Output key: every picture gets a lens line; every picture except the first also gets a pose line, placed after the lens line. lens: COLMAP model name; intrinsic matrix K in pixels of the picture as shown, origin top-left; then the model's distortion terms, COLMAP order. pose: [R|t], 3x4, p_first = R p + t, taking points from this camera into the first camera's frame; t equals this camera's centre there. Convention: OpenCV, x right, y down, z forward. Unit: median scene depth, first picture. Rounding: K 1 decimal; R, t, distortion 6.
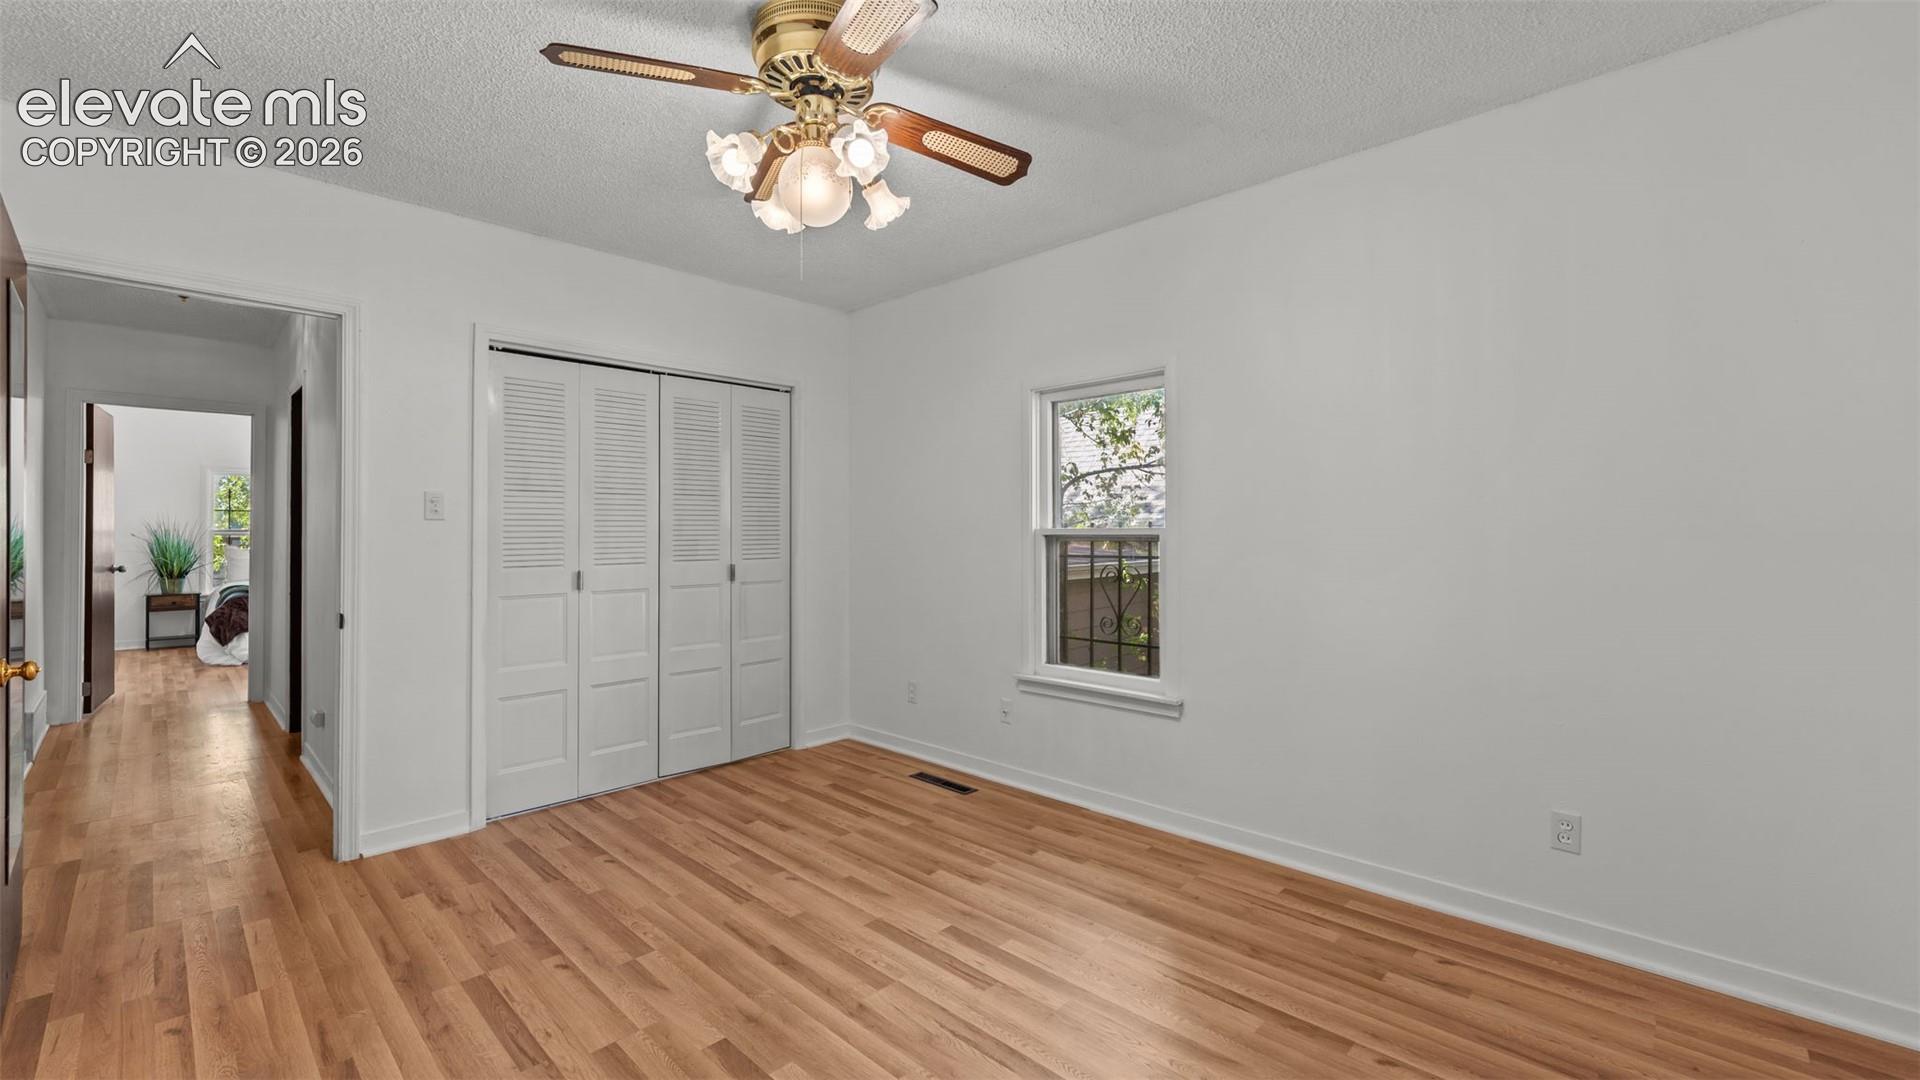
lens RADIAL K [[767.6, 0, 955.5], [0, 767.6, 522.3], [0, 0, 1]] dist [-0.004319, -0.000801]
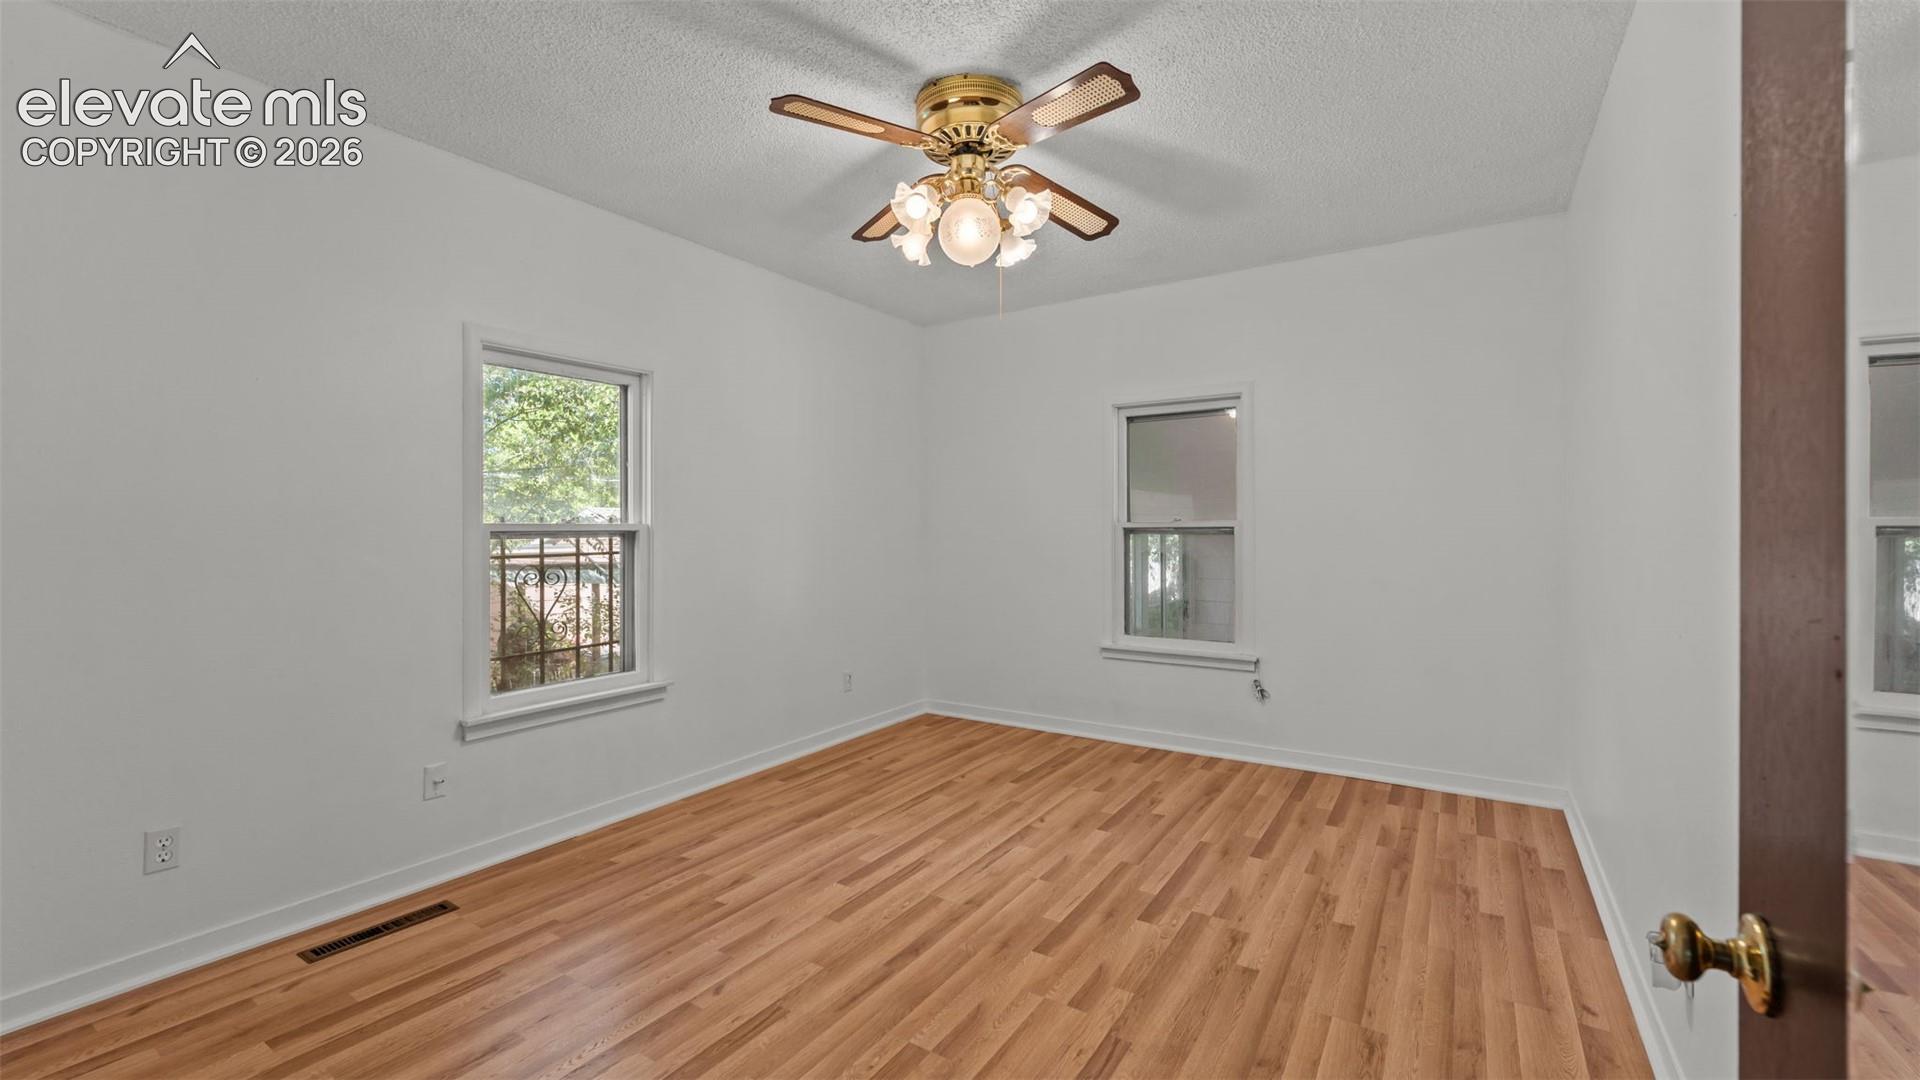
lens RADIAL K [[767.6, 0, 959.7], [0, 767.6, 531.7], [0, 0, 1]] dist [-0.004319, -0.000801]
pose [[-0.180787, -0.002863, 0.983518, -0.999869], [-0.006853, 0.999975, 0.001651, 0.018065], [-0.983498, -0.006442, -0.180803, 0.921121]]
